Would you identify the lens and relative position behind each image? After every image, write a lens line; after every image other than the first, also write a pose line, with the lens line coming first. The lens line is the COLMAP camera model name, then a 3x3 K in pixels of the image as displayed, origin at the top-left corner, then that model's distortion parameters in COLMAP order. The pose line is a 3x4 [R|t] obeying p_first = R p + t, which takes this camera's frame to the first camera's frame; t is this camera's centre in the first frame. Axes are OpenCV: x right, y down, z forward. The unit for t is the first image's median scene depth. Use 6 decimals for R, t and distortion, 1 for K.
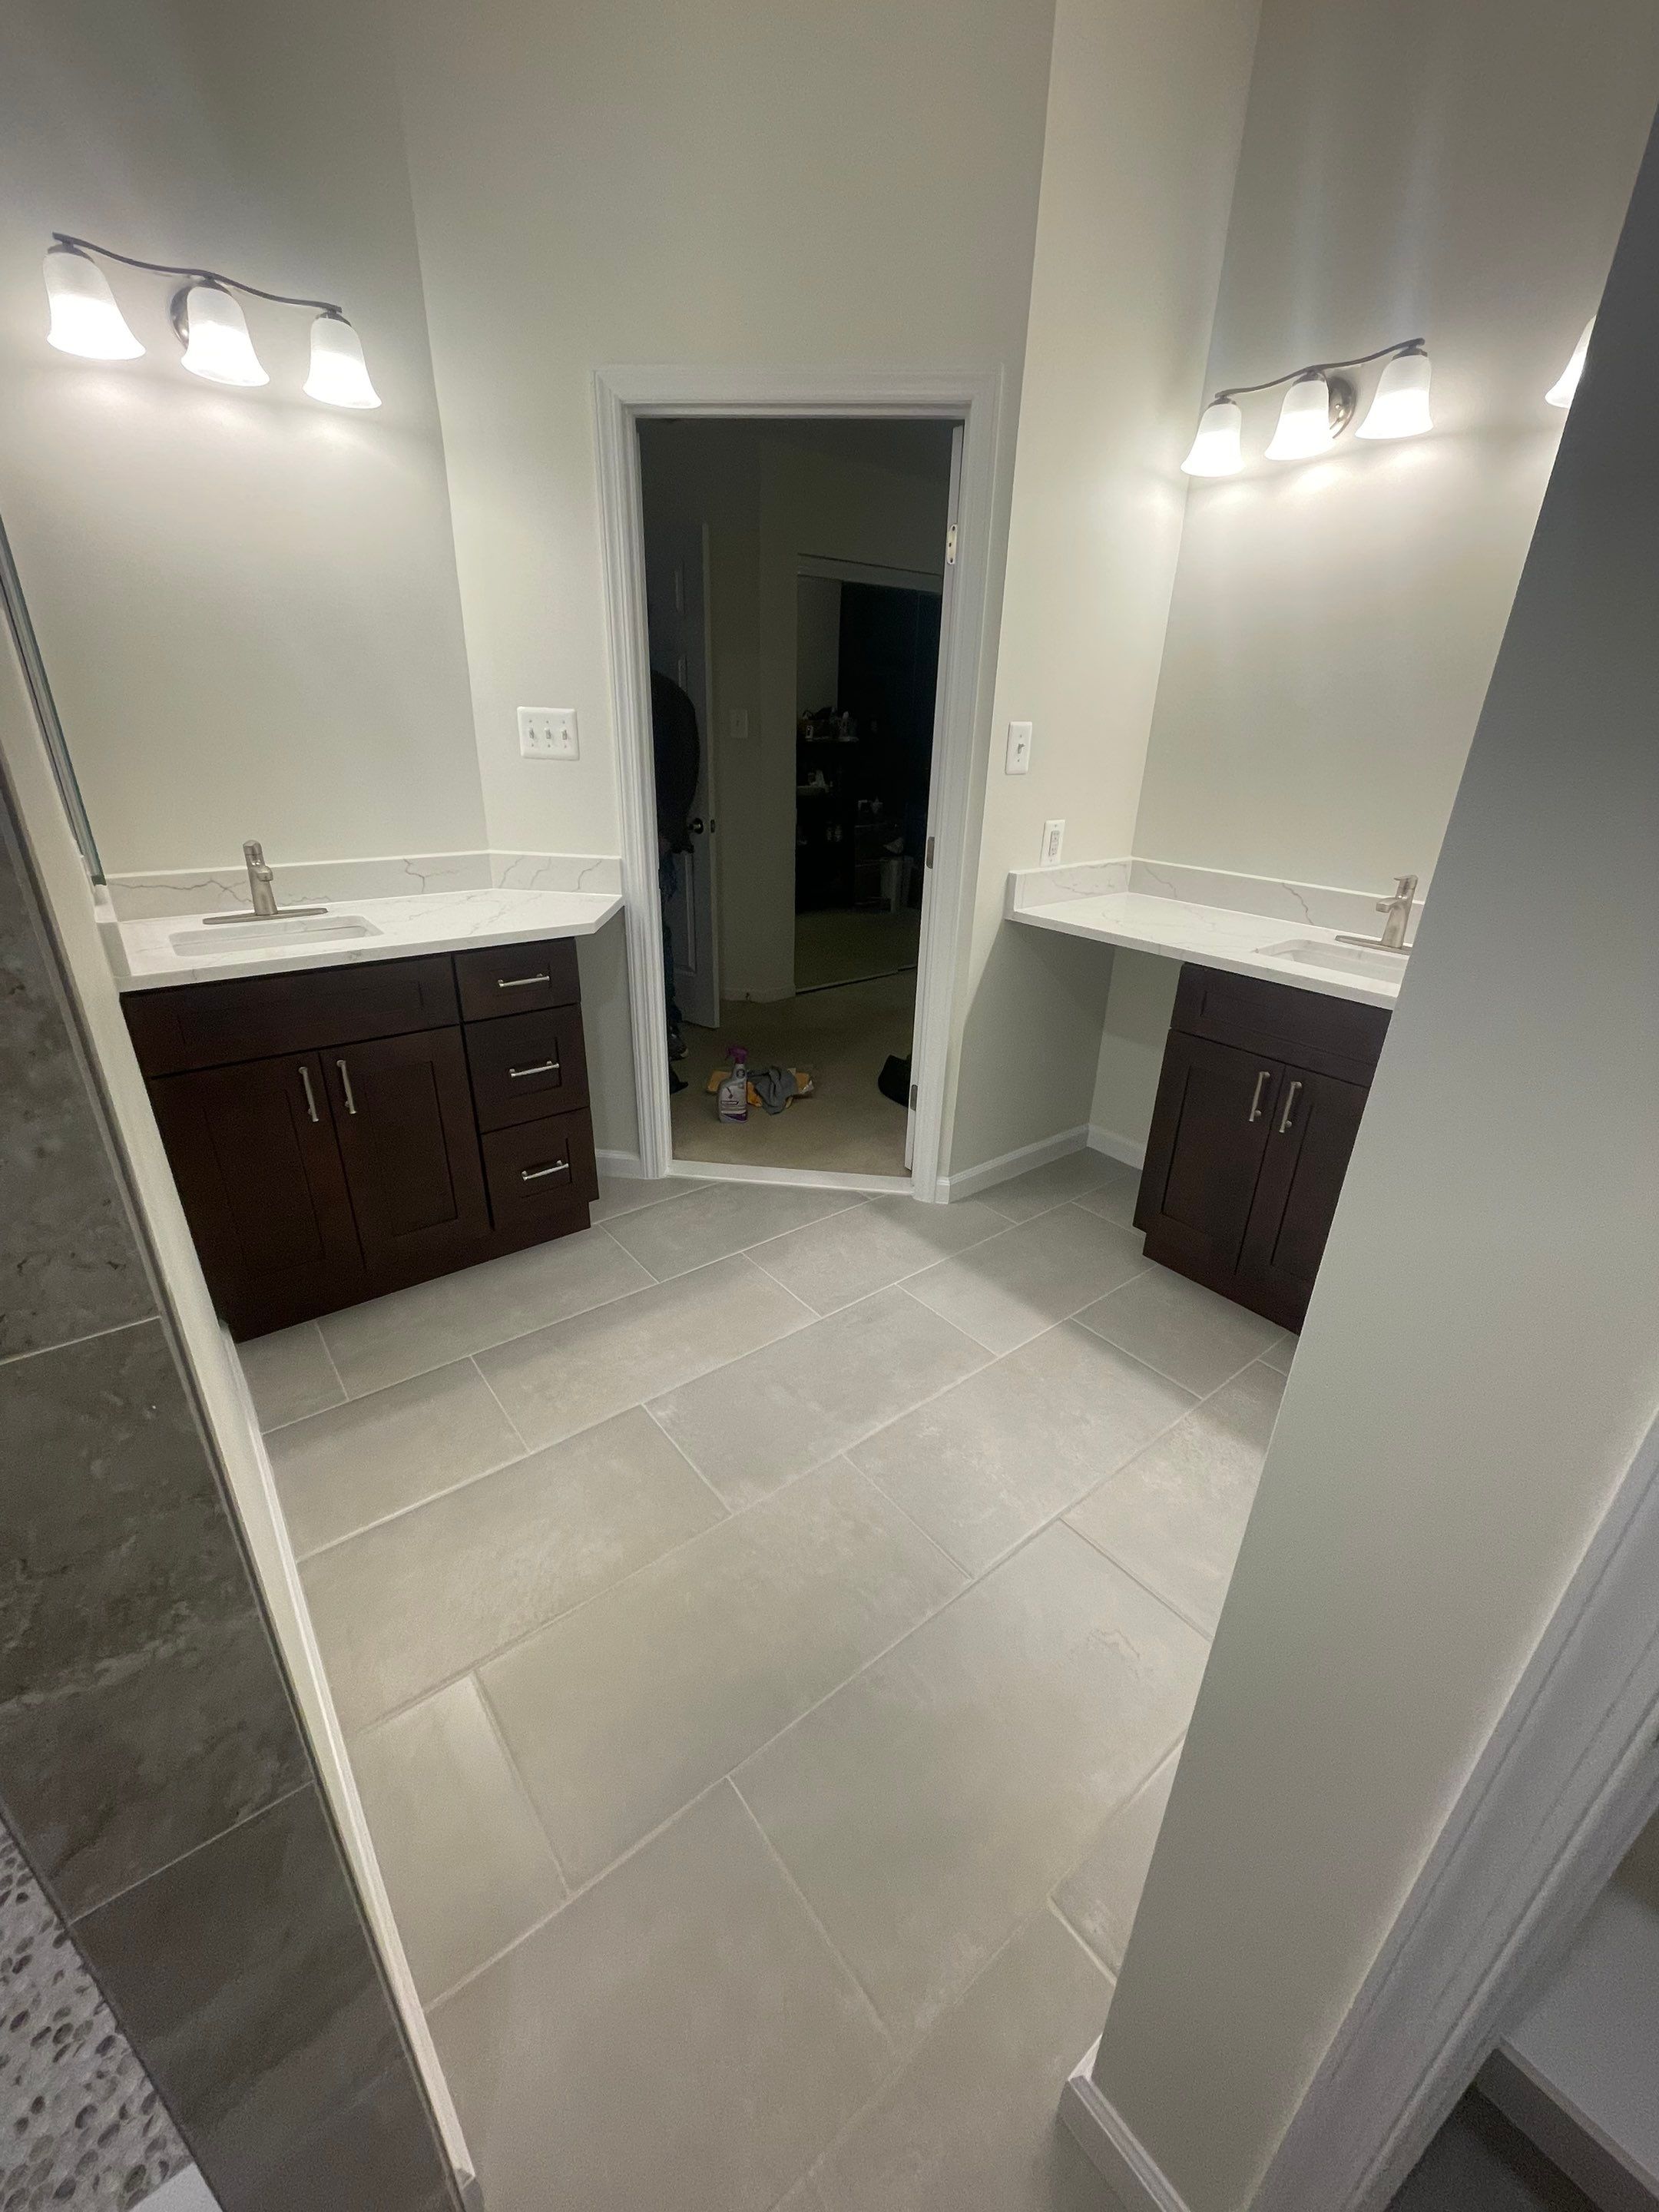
lens RADIAL K [[890.9, 0, 841.9], [0, 890.9, 1104.0], [0, 0, 1]] dist [-0.004351, -0.000052]
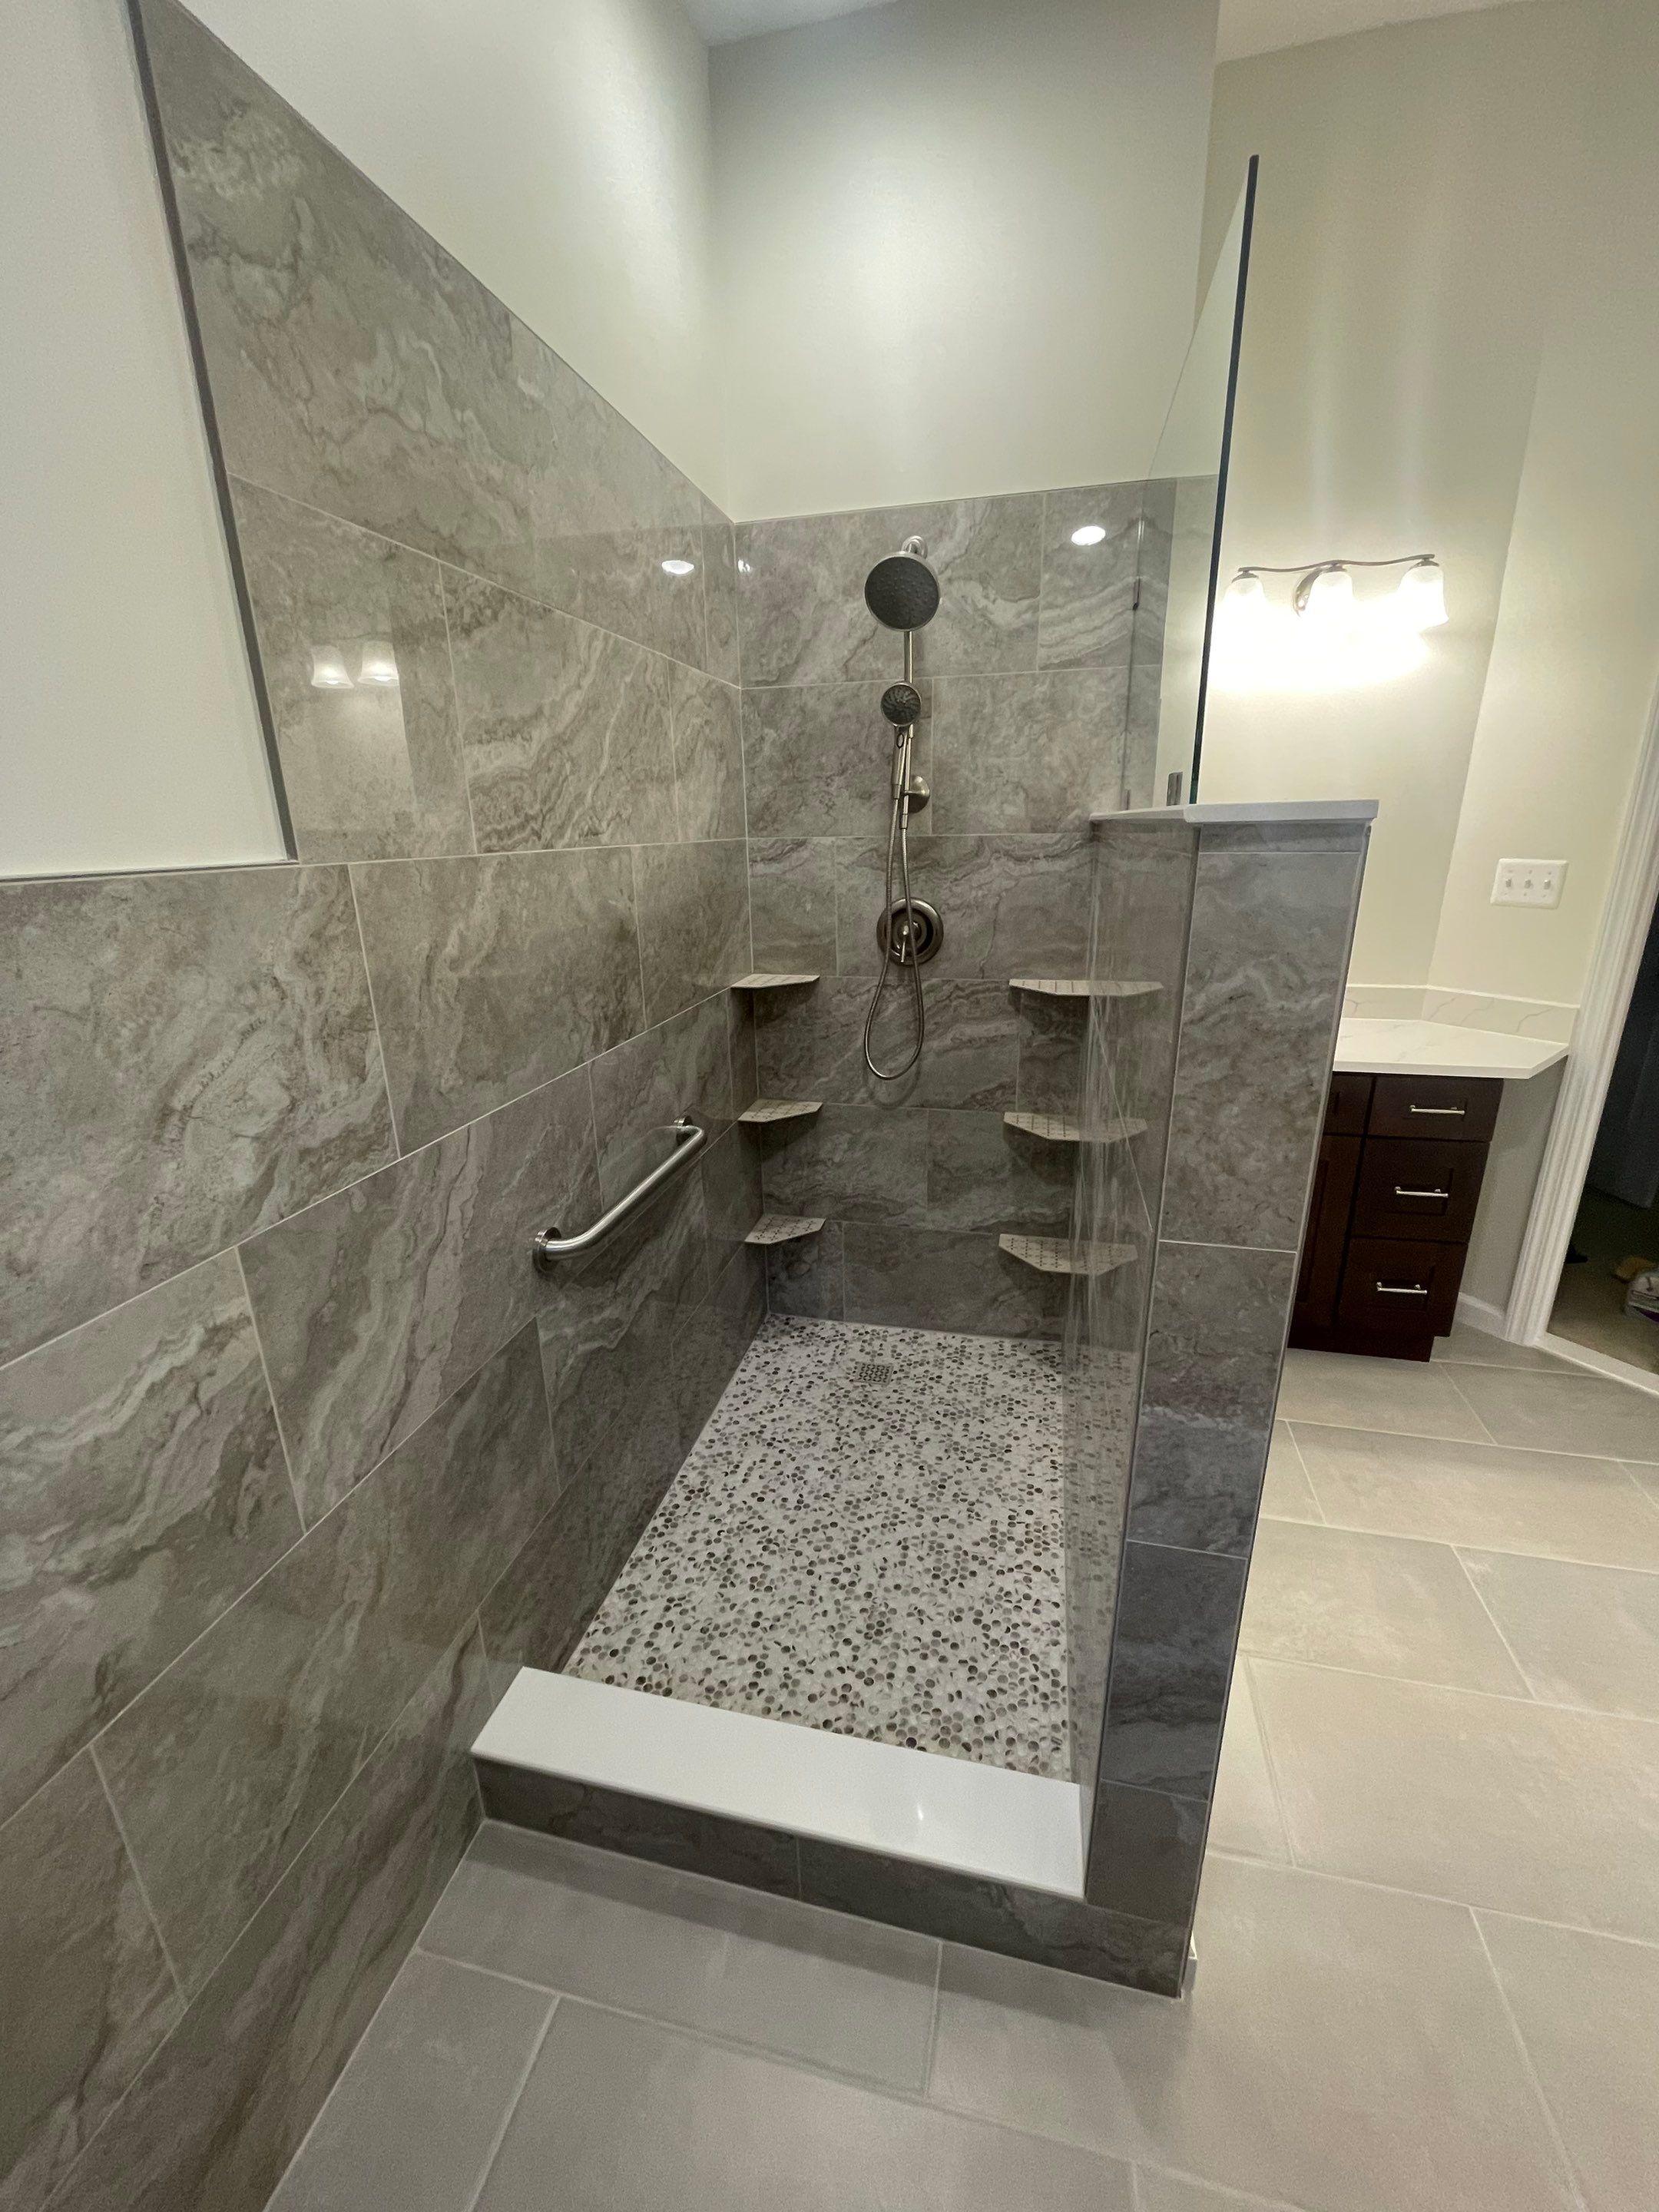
lens RADIAL K [[890.9, 0, 836.7], [0, 890.9, 1100.8], [0, 0, 1]] dist [-0.004351, -0.000052]
pose [[0.617439, 0.197083, -0.761530, 0.007758], [-0.283129, 0.958901, 0.018605, 0.035305], [0.733899, 0.204123, 0.647863, -0.227693]]
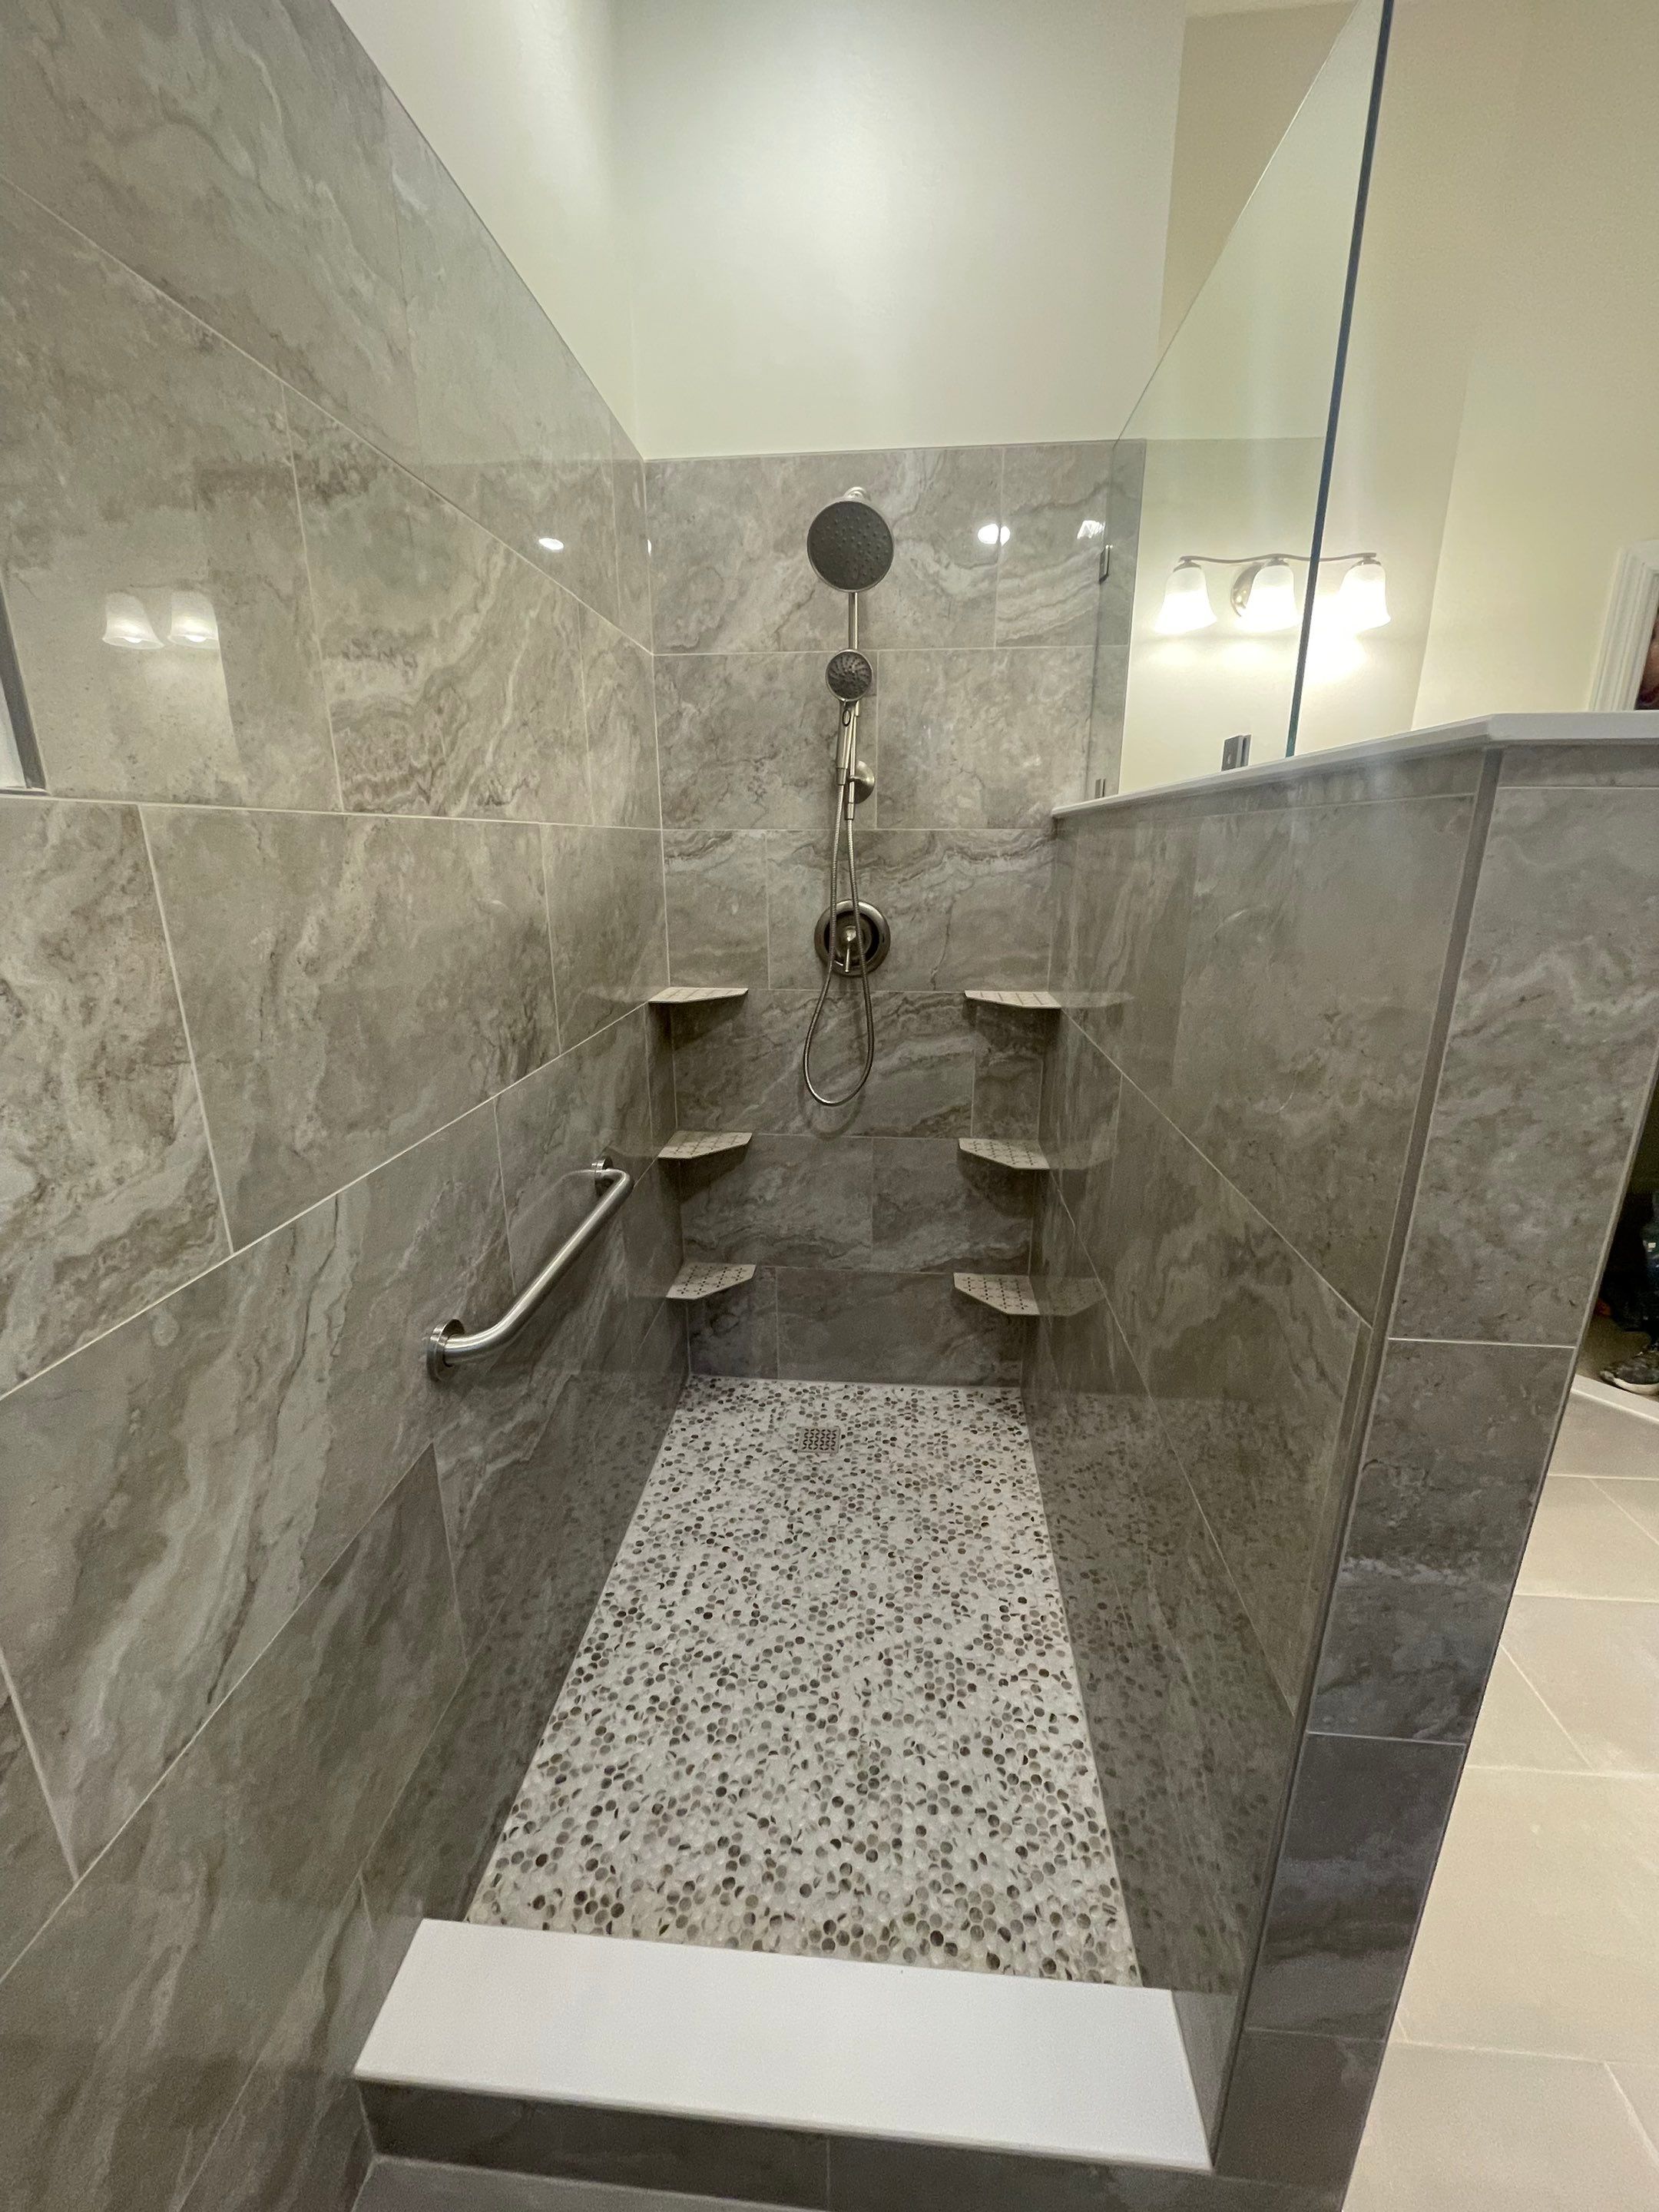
lens RADIAL K [[890.9, 0, 836.4], [0, 890.9, 1101.3], [0, 0, 1]] dist [-0.004351, -0.000052]
pose [[0.726329, 0.165698, -0.667076, -0.155331], [-0.256947, 0.965601, -0.039920, 0.045826], [0.637515, 0.200398, 0.743919, -0.188874]]
